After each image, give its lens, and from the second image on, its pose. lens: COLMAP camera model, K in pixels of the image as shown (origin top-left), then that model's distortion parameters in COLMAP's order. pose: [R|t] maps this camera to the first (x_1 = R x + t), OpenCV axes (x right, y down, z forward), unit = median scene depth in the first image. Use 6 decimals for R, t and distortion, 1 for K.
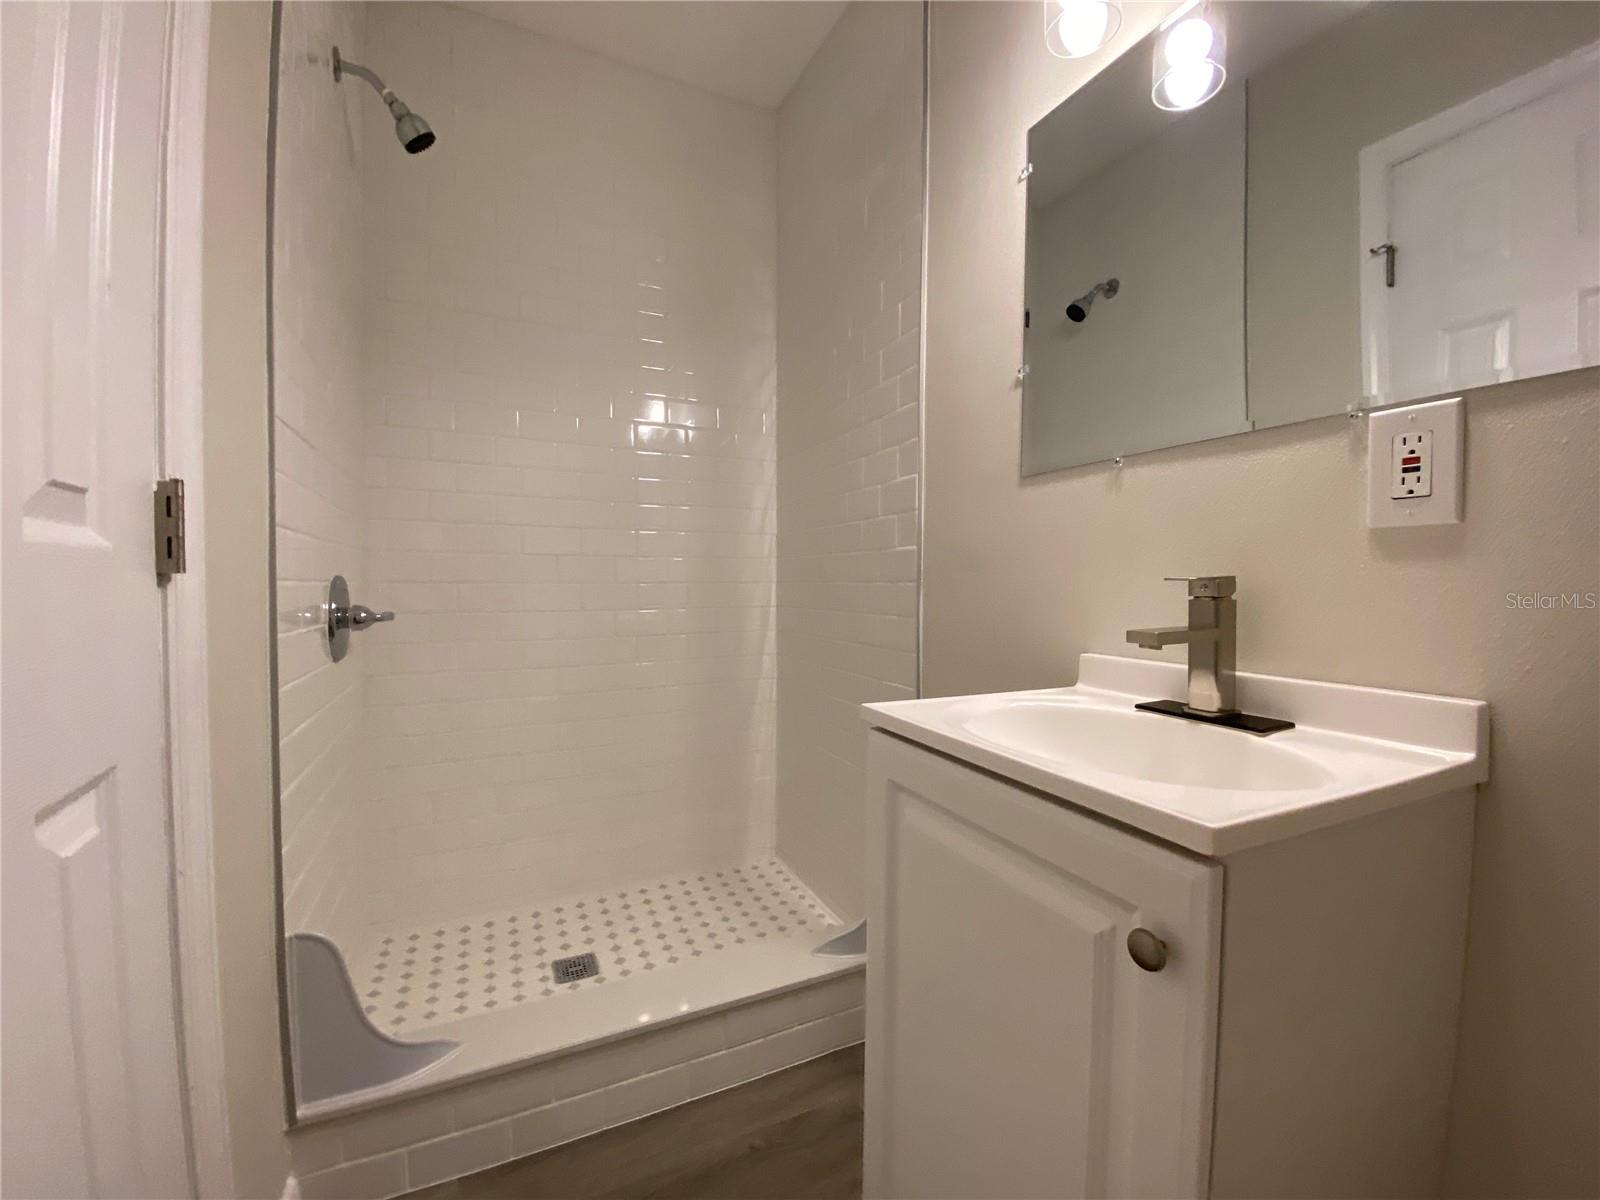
lens RADIAL K [[662.8, 0, 800.0], [0, 662.8, 600.0], [0, 0, 1]] dist [-0.000755, -0.000039]
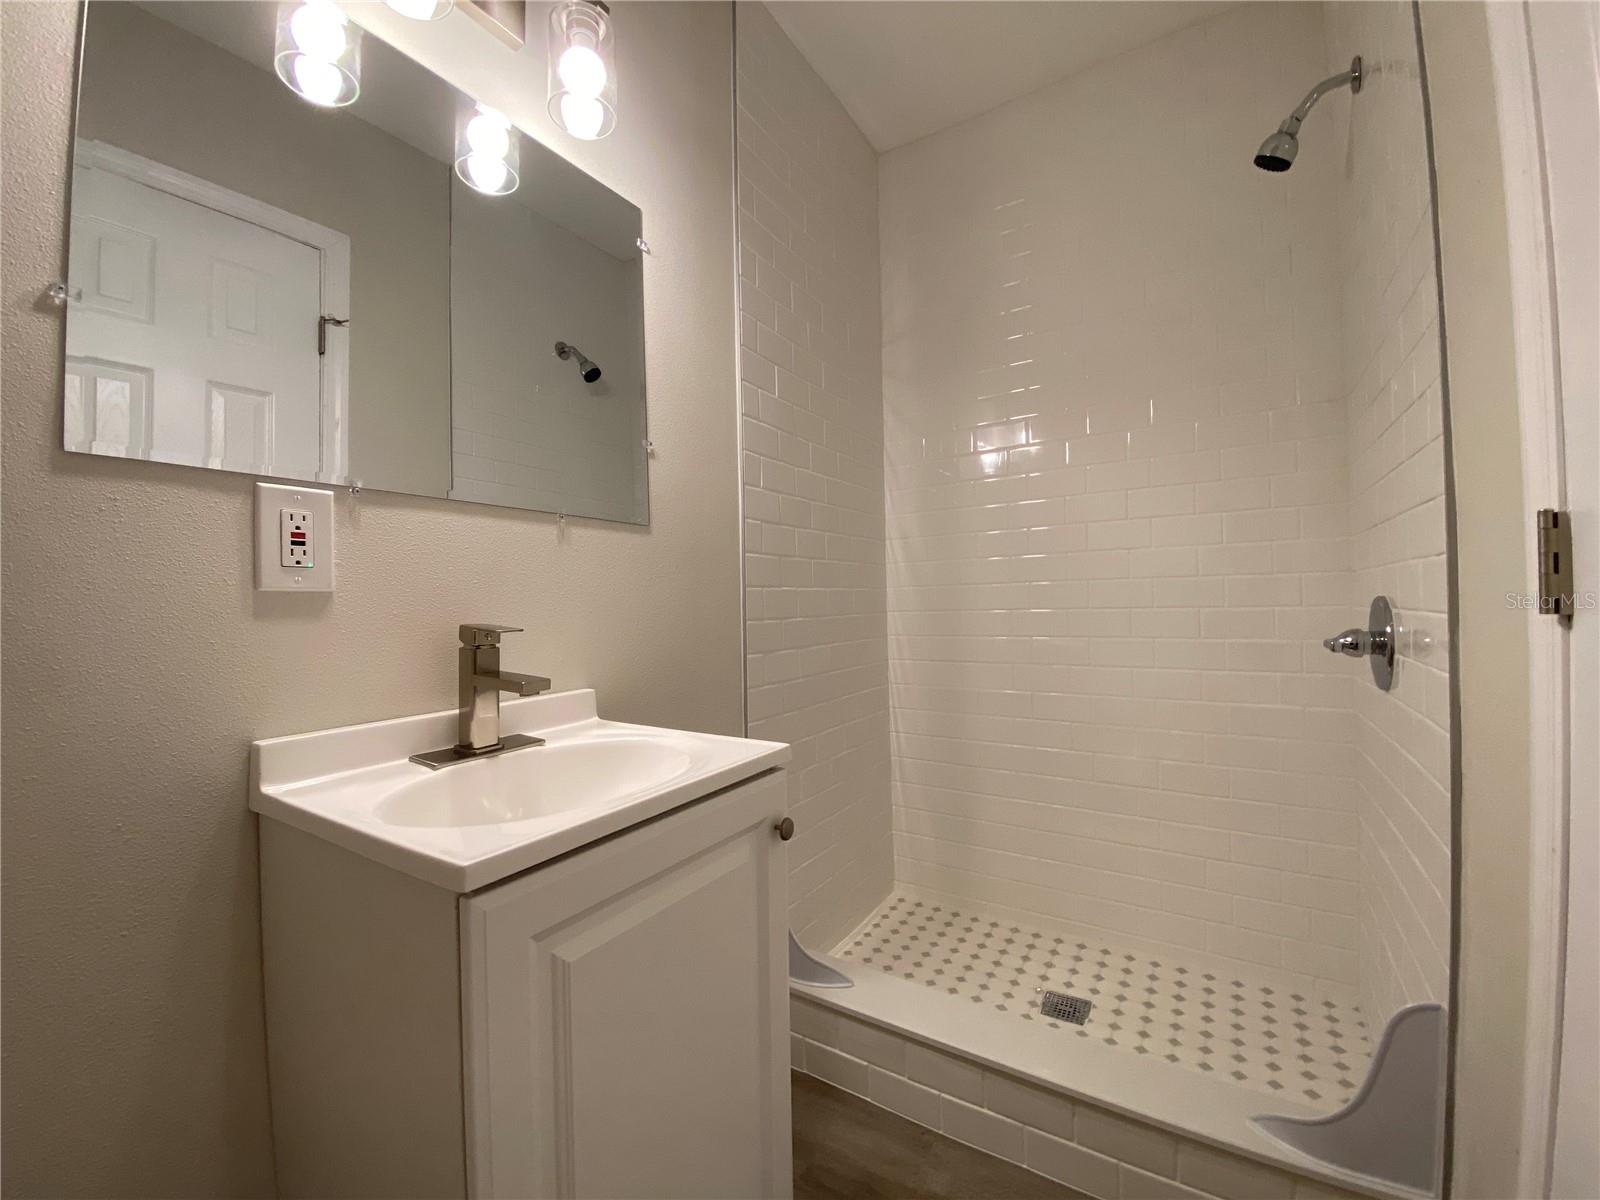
lens RADIAL K [[658.3, 0, 800.0], [0, 658.3, 600.0], [0, 0, 1]] dist [0.056120, -0.036170]
pose [[0.528497, -0.035565, -0.848190, 0.302778], [0.006635, 0.999265, -0.037765, -0.005995], [0.848909, 0.014331, 0.528345, 0.143133]]
